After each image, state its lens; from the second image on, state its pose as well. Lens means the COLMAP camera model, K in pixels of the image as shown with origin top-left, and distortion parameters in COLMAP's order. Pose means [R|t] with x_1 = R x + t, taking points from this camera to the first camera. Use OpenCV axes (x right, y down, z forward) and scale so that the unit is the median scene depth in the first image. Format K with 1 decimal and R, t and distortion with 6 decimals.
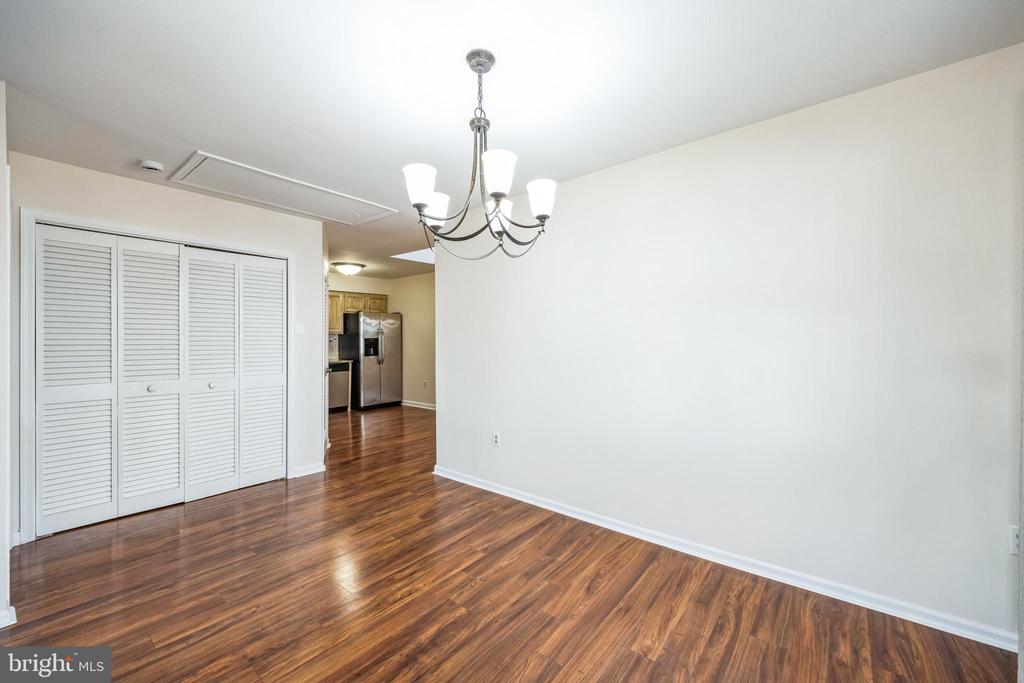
lens RADIAL K [[408.3, 0, 507.1], [0, 408.3, 336.5], [0, 0, 1]] dist [0.019456, 0.000049]
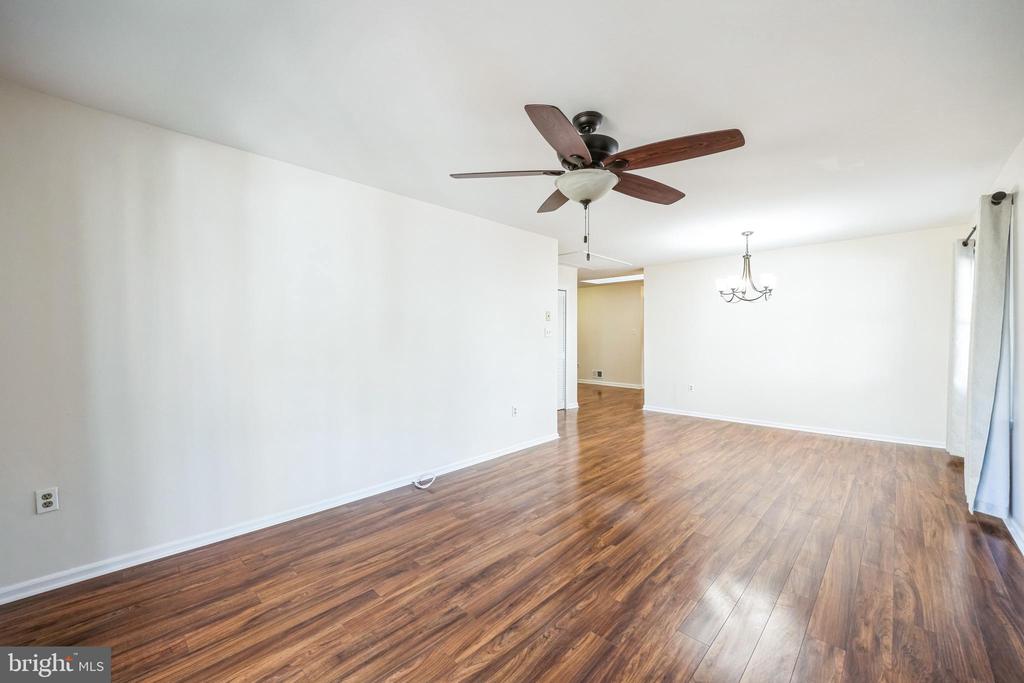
lens RADIAL K [[401.0, 0, 508.9], [0, 401.0, 347.8], [0, 0, 1]] dist [-0.001267, -0.000695]
pose [[0.997626, 0.008872, -0.068285, -0.690581], [-0.005990, 0.999087, 0.042297, -0.006566], [0.068598, -0.041787, 0.996769, -0.833269]]
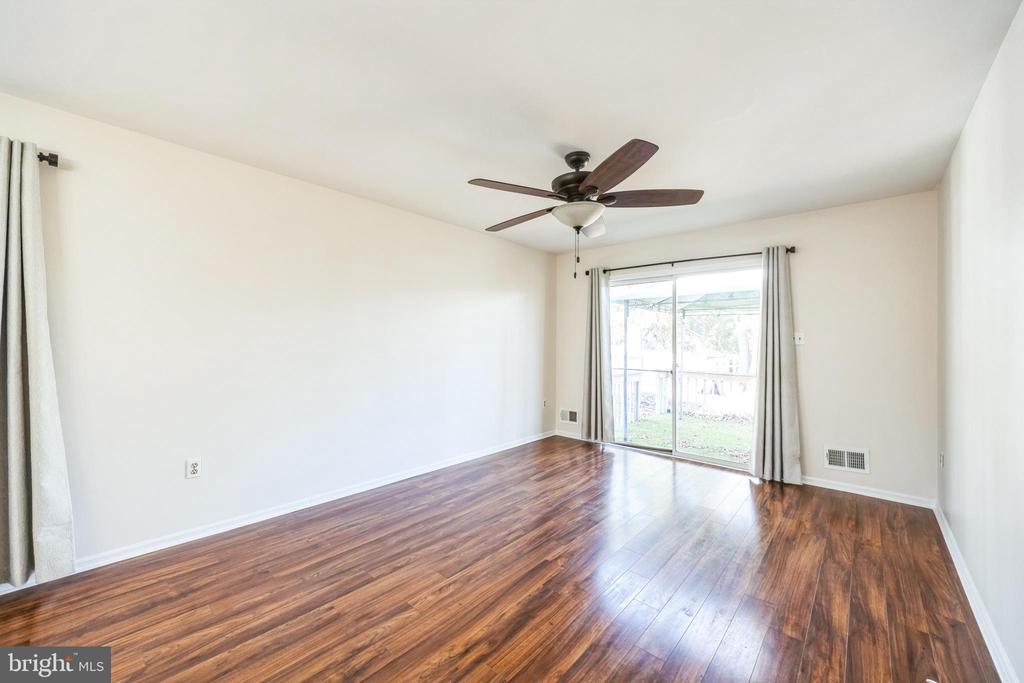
lens RADIAL K [[394.7, 0, 505.3], [0, 394.7, 339.1], [0, 0, 1]] dist [-0.000499, -0.000375]
pose [[-0.999411, -0.005197, 0.033922, -0.512105], [-0.005646, 0.999898, -0.013131, 0.004065], [-0.033851, -0.013315, -0.999338, 0.460265]]
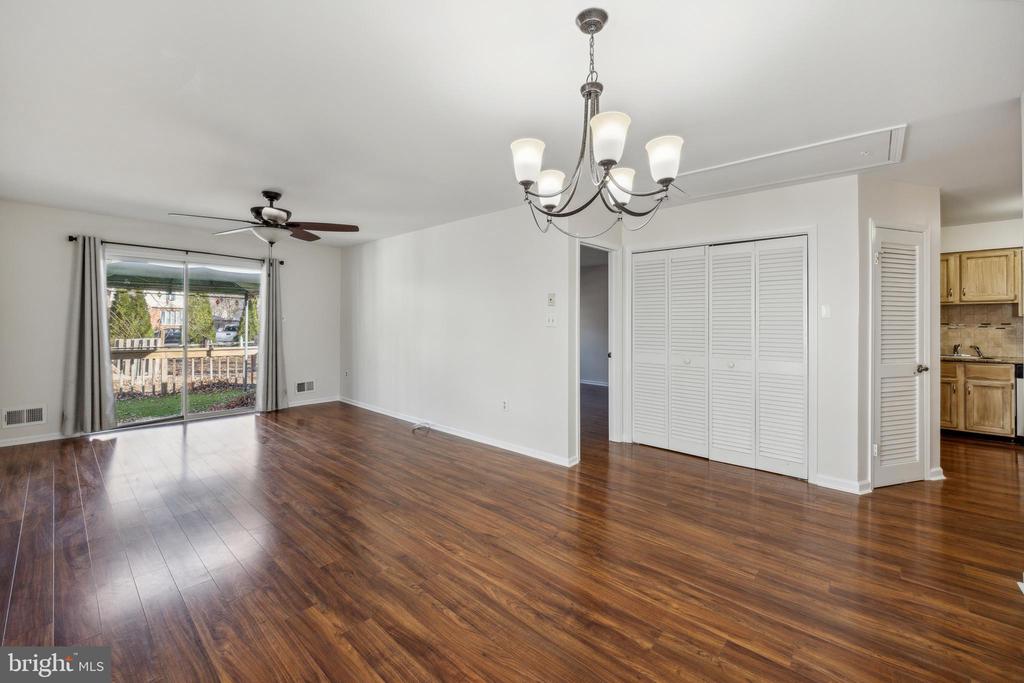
lens RADIAL K [[412.1, 0, 495.7], [0, 412.1, 319.9], [0, 0, 1]] dist [0.000016, 0.000068]
pose [[-0.049971, -0.005069, -0.998738, 0.398824], [0.001122, 0.999986, -0.005132, 0.000924], [0.998750, -0.001377, -0.049964, 0.386454]]
